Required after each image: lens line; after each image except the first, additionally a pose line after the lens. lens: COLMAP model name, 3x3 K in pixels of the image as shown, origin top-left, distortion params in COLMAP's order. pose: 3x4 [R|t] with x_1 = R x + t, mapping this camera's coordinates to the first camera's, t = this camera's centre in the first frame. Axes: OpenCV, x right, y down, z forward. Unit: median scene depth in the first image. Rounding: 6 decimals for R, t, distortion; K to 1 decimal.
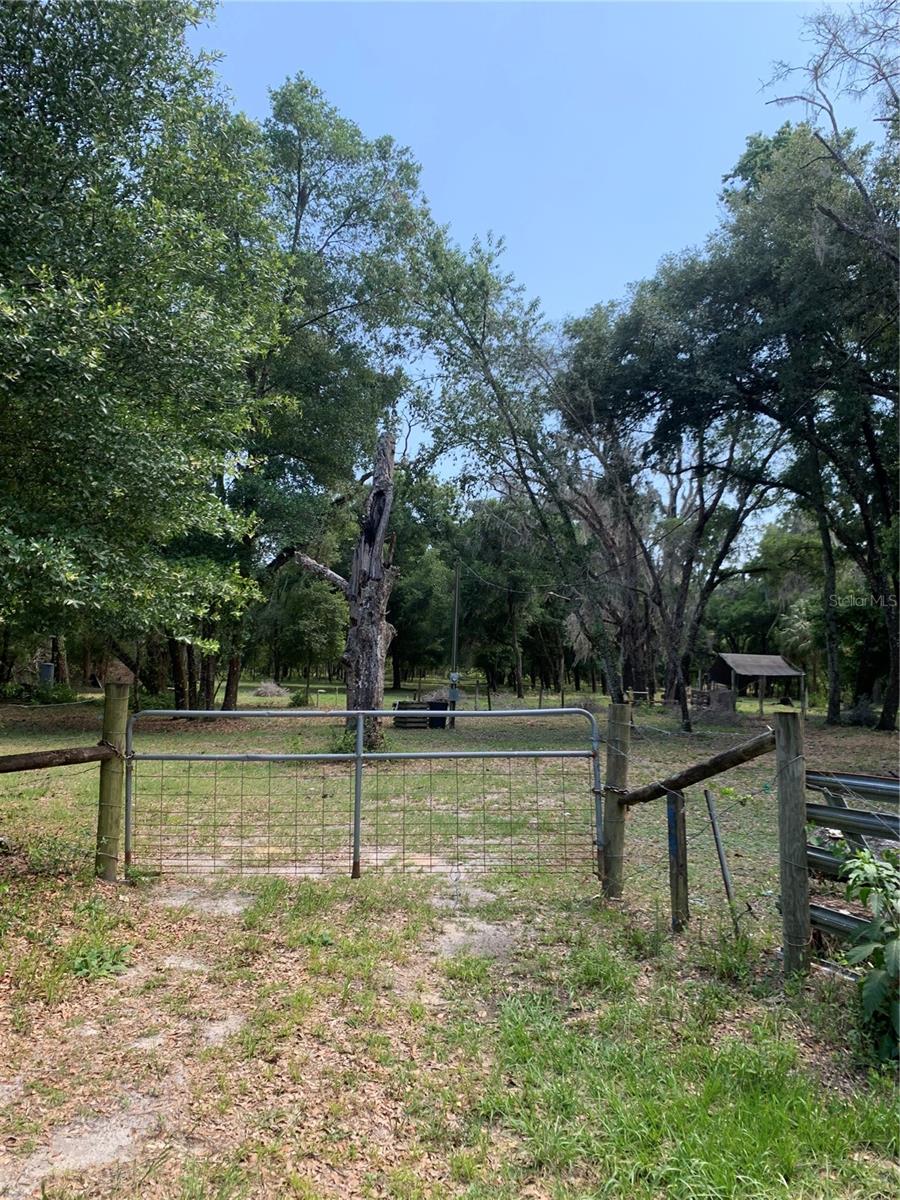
lens RADIAL K [[920.4, 0, 448.5], [0, 920.4, 595.8], [0, 0, 1]] dist [0.040596, -0.028989]
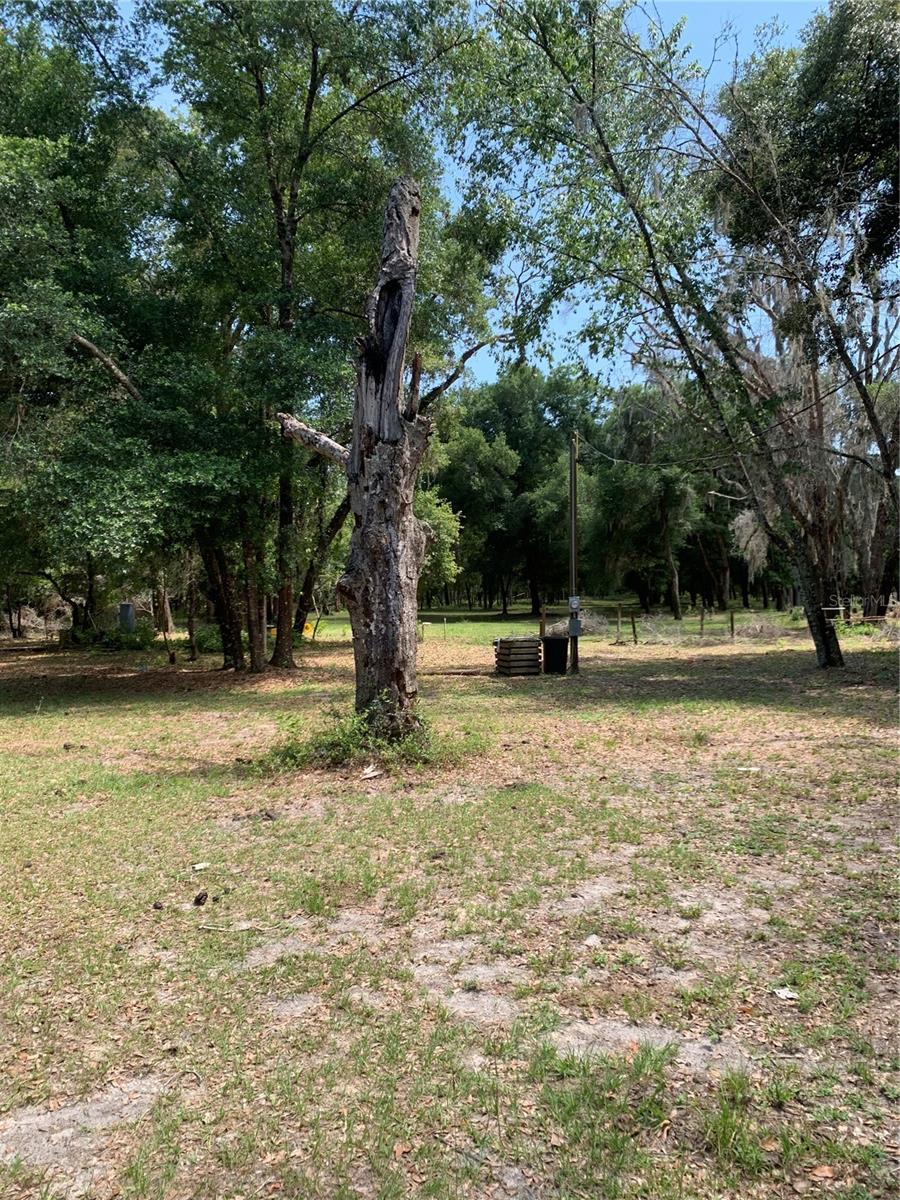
lens RADIAL K [[920.4, 0, 435.3], [0, 920.4, 621.0], [0, 0, 1]] dist [0.040596, -0.028989]
pose [[0.982282, -0.040164, -0.183055, 0.118866], [0.060086, 0.992696, 0.104618, 0.086109], [0.177516, -0.113764, 0.977520, 1.142071]]
